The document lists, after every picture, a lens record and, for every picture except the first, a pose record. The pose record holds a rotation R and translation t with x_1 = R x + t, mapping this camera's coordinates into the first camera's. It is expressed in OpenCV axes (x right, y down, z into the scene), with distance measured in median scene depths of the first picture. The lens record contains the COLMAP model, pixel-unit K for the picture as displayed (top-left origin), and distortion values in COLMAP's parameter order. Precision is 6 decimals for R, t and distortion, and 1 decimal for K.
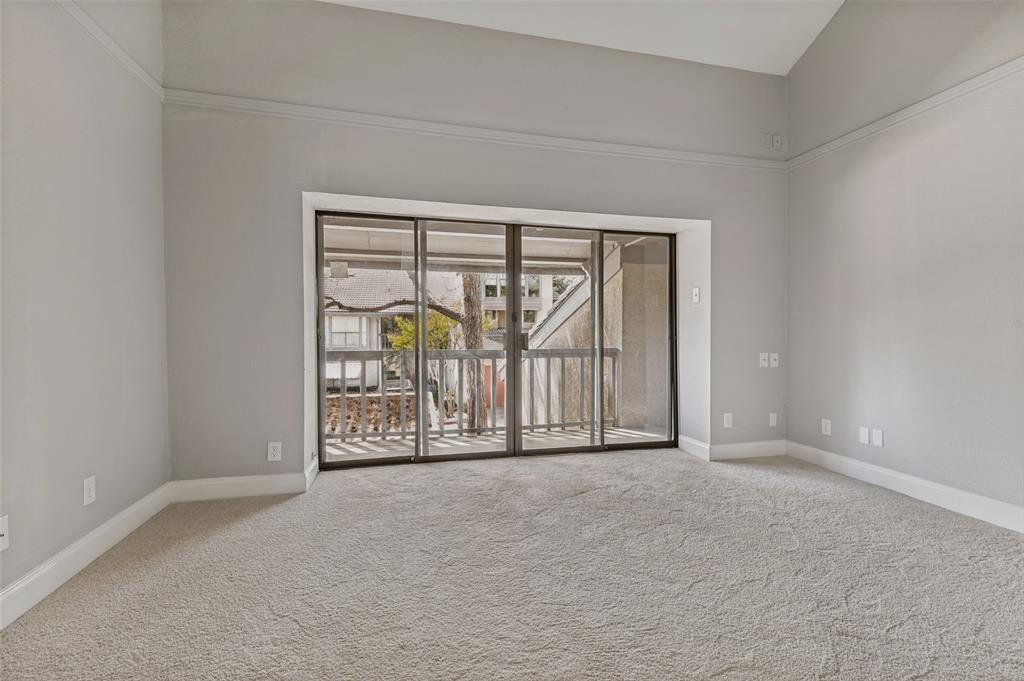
lens RADIAL K [[461.8, 0, 513.4], [0, 461.8, 337.5], [0, 0, 1]] dist [0.042077, -0.023498]
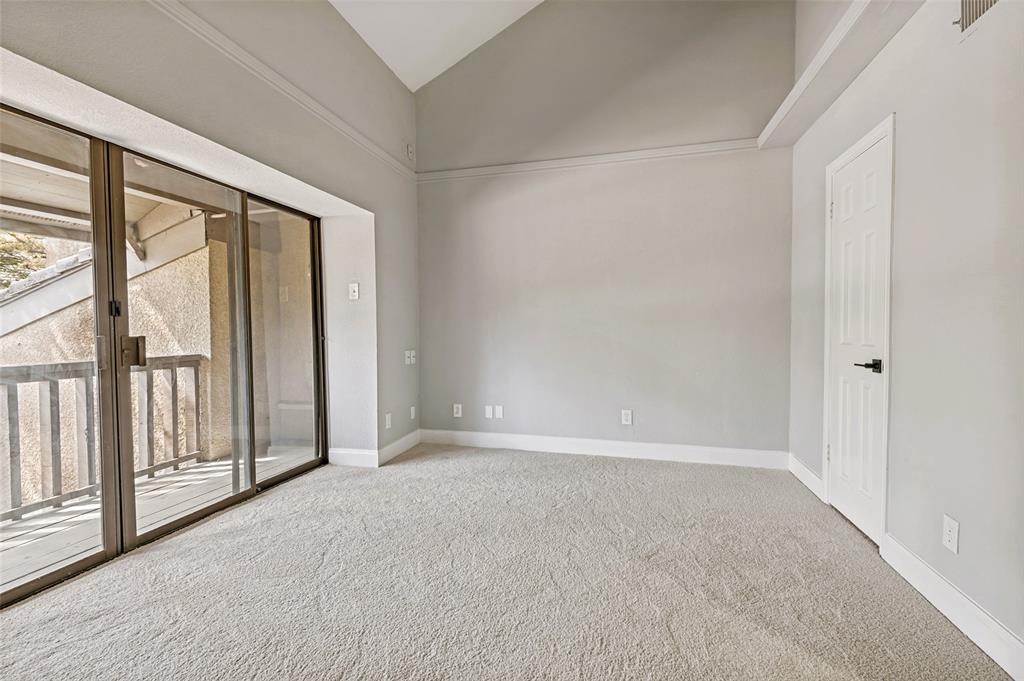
lens RADIAL K [[461.8, 0, 513.4], [0, 461.8, 337.5], [0, 0, 1]] dist [0.042077, -0.023498]
pose [[0.473010, -0.022878, 0.880760, -0.273414], [0.016807, 0.999715, 0.016942, -0.010821], [-0.880897, 0.006789, 0.473260, 0.300554]]
